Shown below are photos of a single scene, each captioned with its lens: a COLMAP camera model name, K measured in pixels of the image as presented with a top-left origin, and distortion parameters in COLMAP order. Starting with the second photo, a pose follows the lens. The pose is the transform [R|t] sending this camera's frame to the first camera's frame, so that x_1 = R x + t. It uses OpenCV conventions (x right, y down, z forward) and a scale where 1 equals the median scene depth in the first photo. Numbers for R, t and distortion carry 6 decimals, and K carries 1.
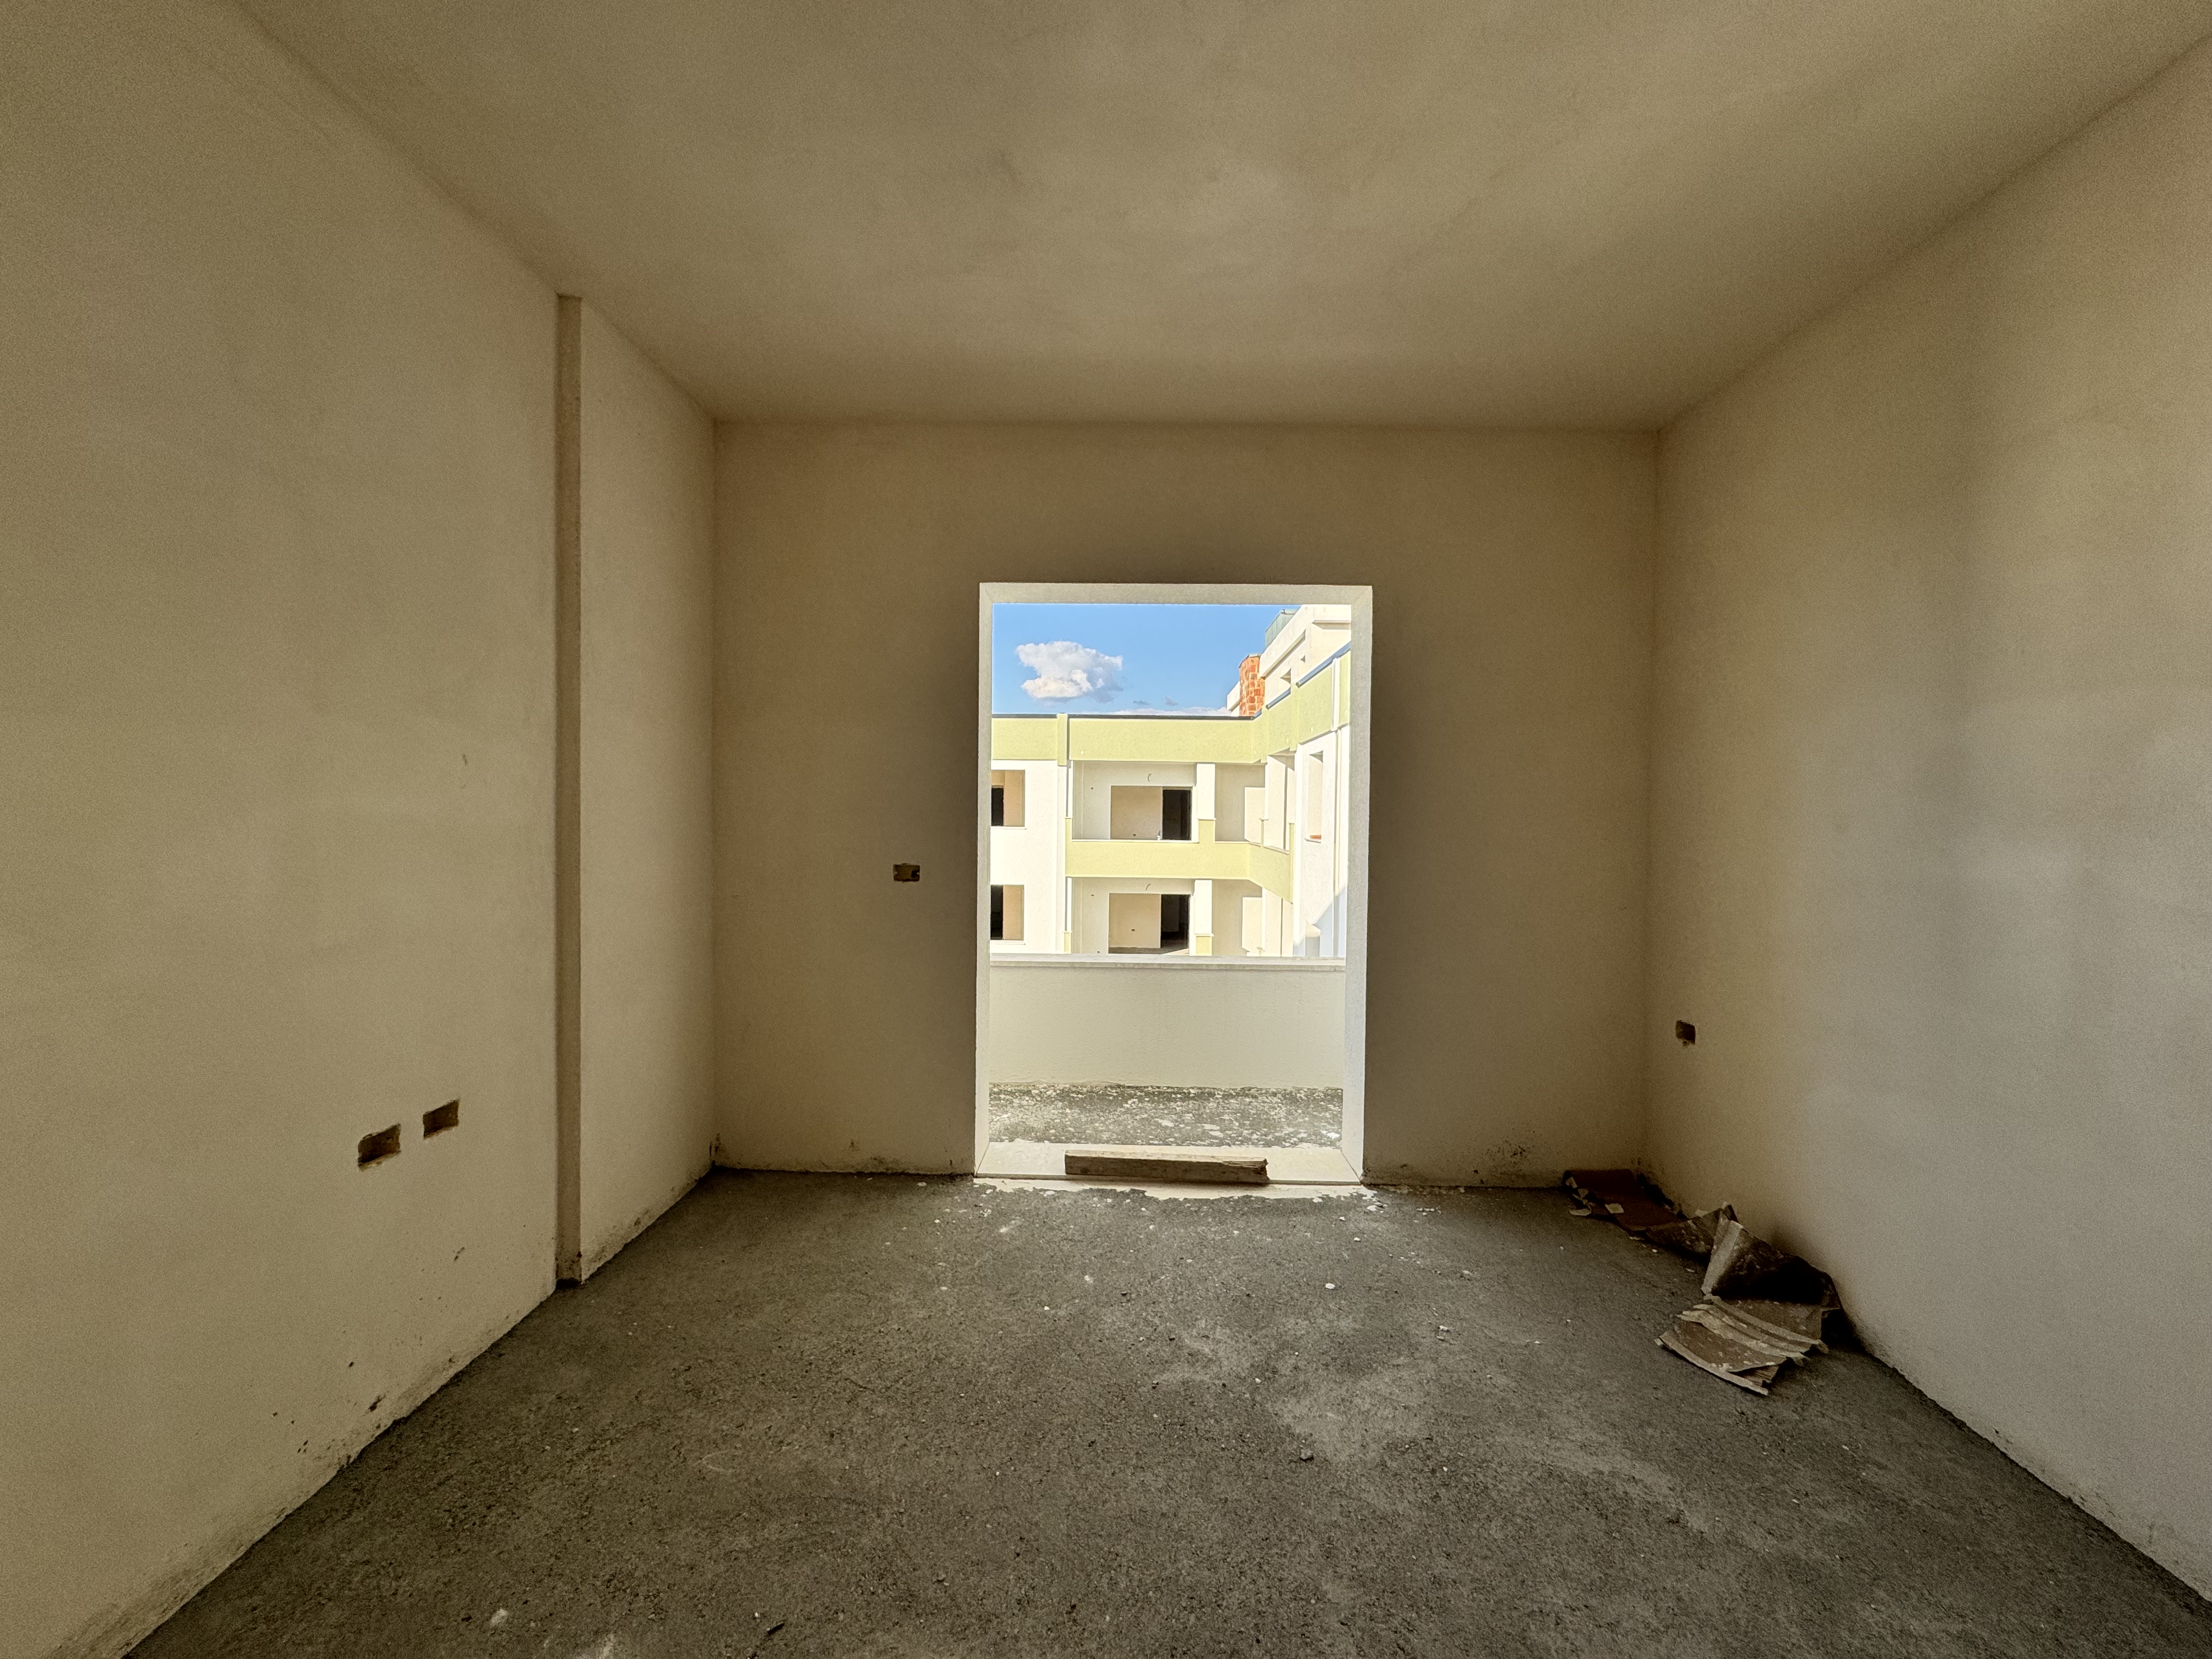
lens RADIAL K [[885.0, 0, 1107.0], [0, 885.0, 823.1], [0, 0, 1]] dist [-0.000495, -0.000309]
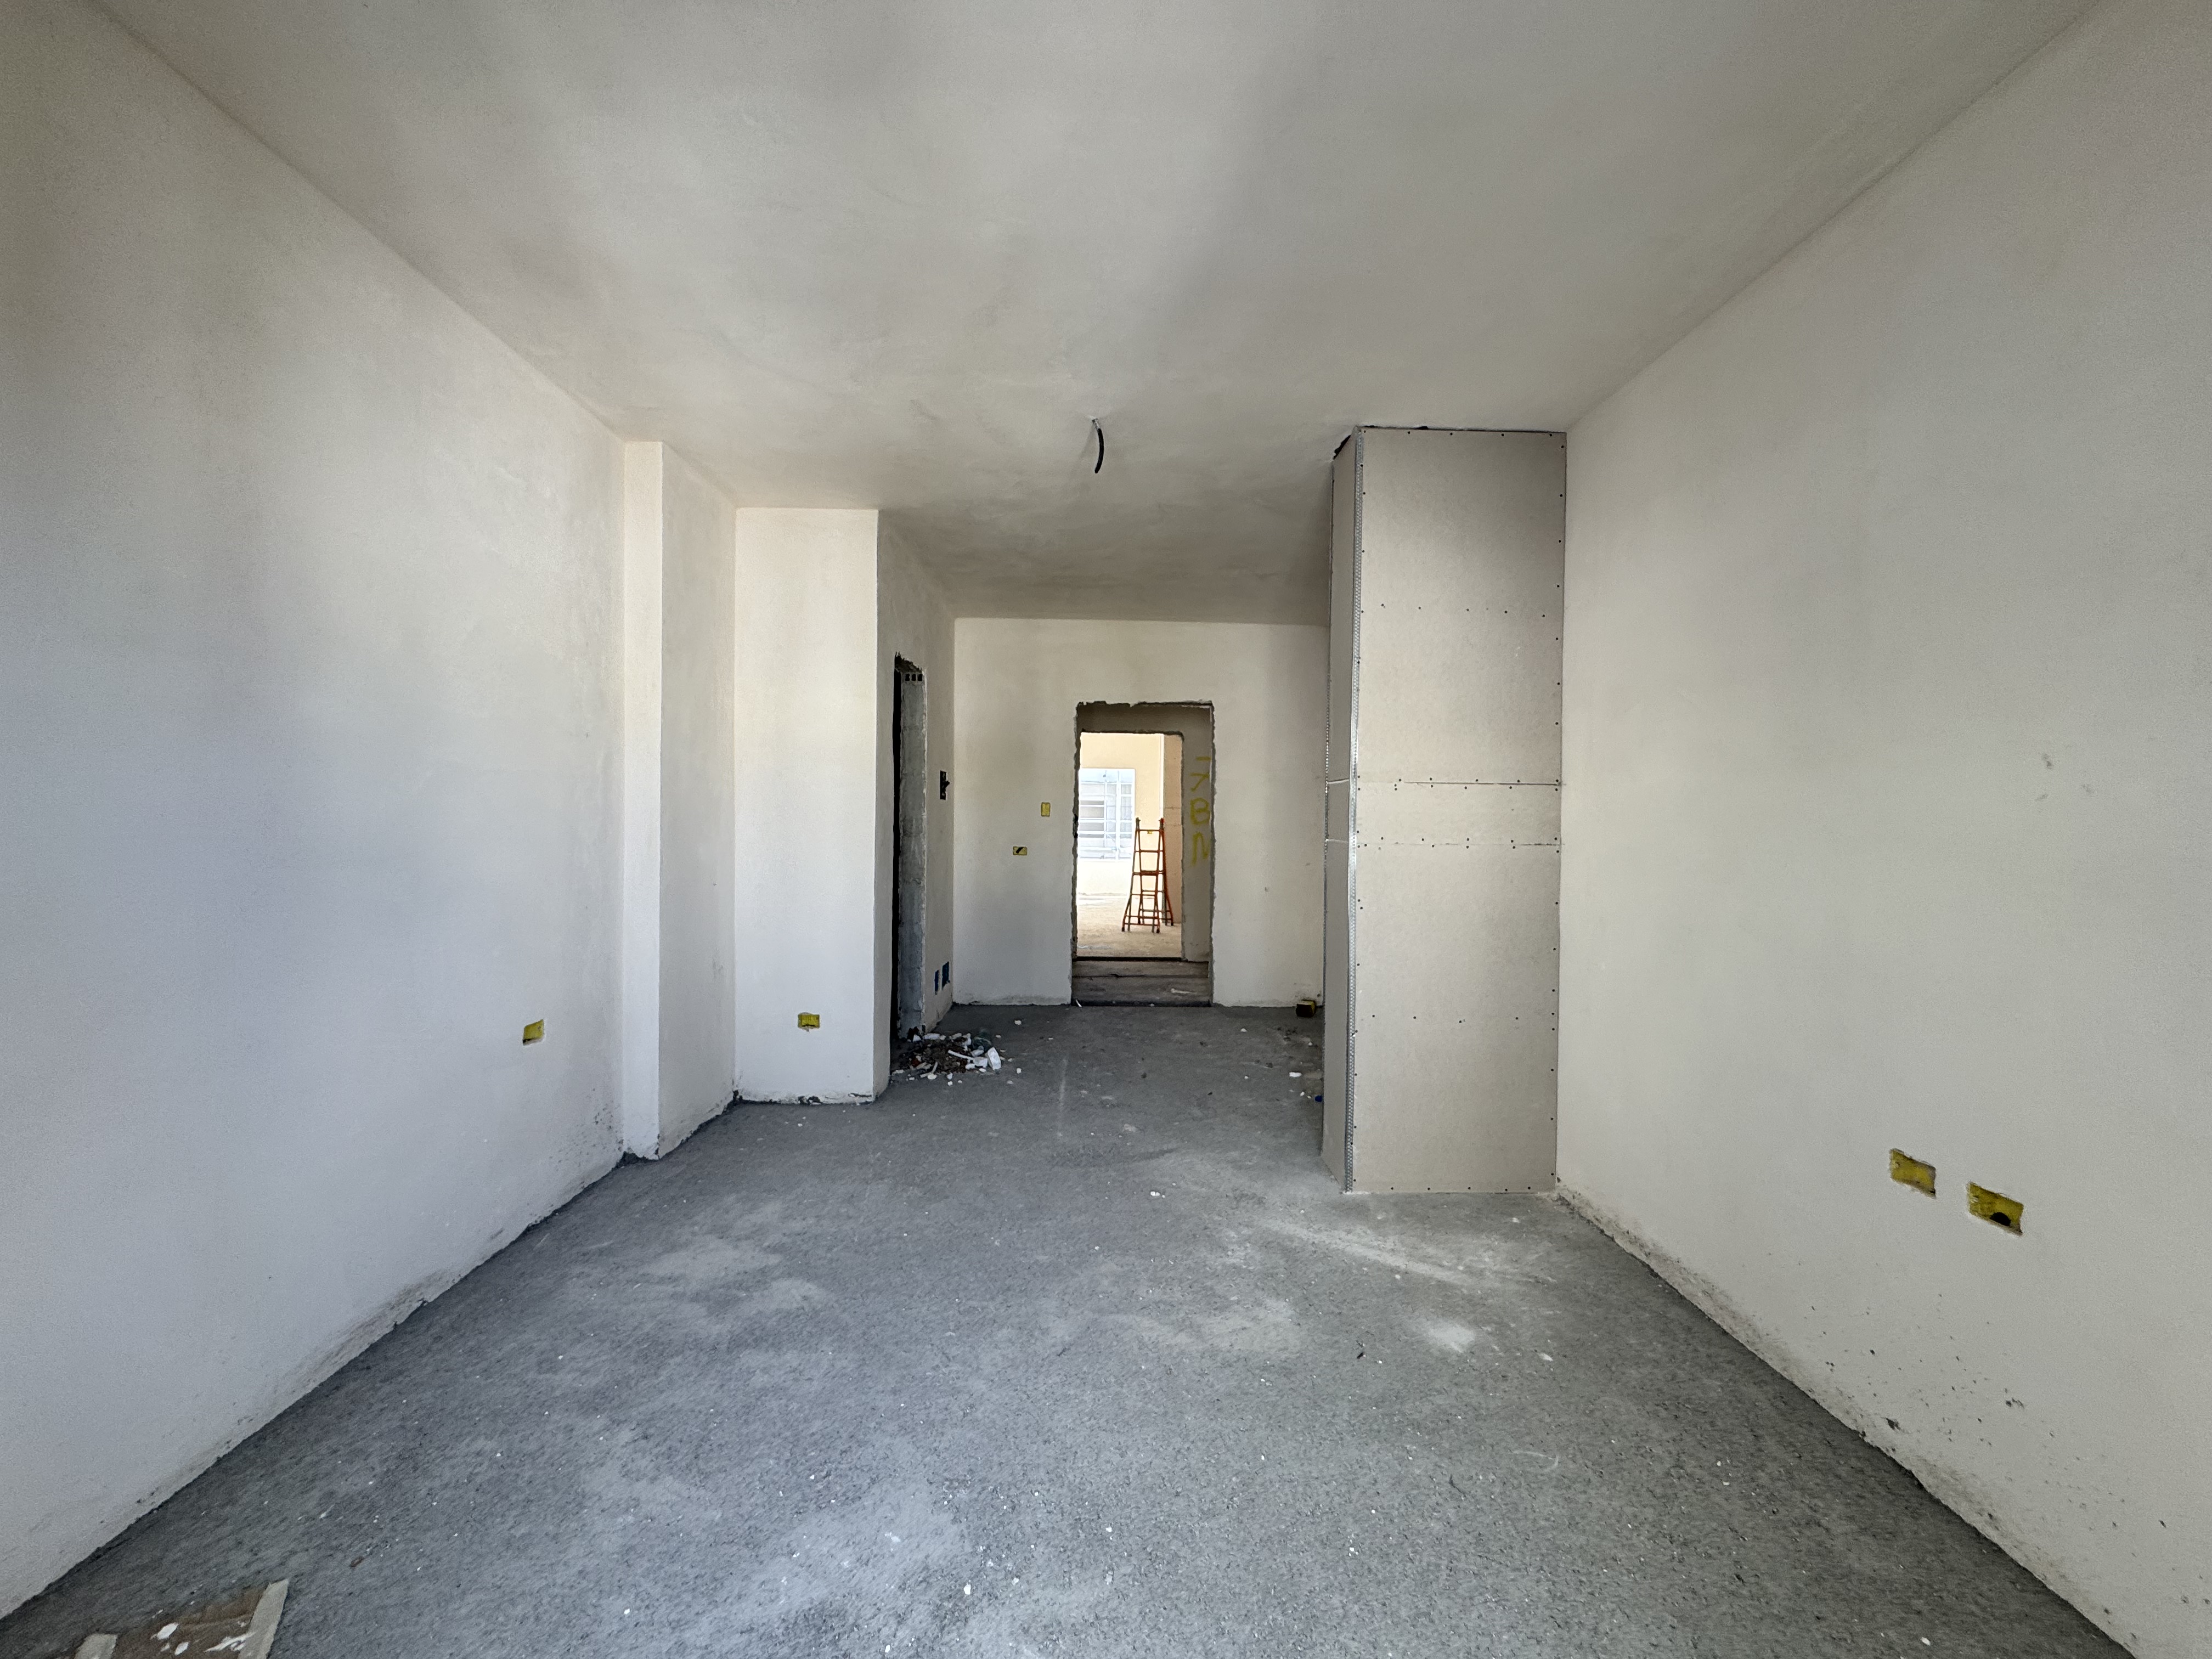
lens RADIAL K [[885.0, 0, 1106.2], [0, 885.0, 823.1], [0, 0, 1]] dist [-0.000495, -0.000309]
pose [[-0.998706, -0.022980, -0.045359, 0.116572], [-0.023791, 0.999565, 0.017430, -0.014774], [0.044939, 0.018486, -0.998819, 1.916783]]
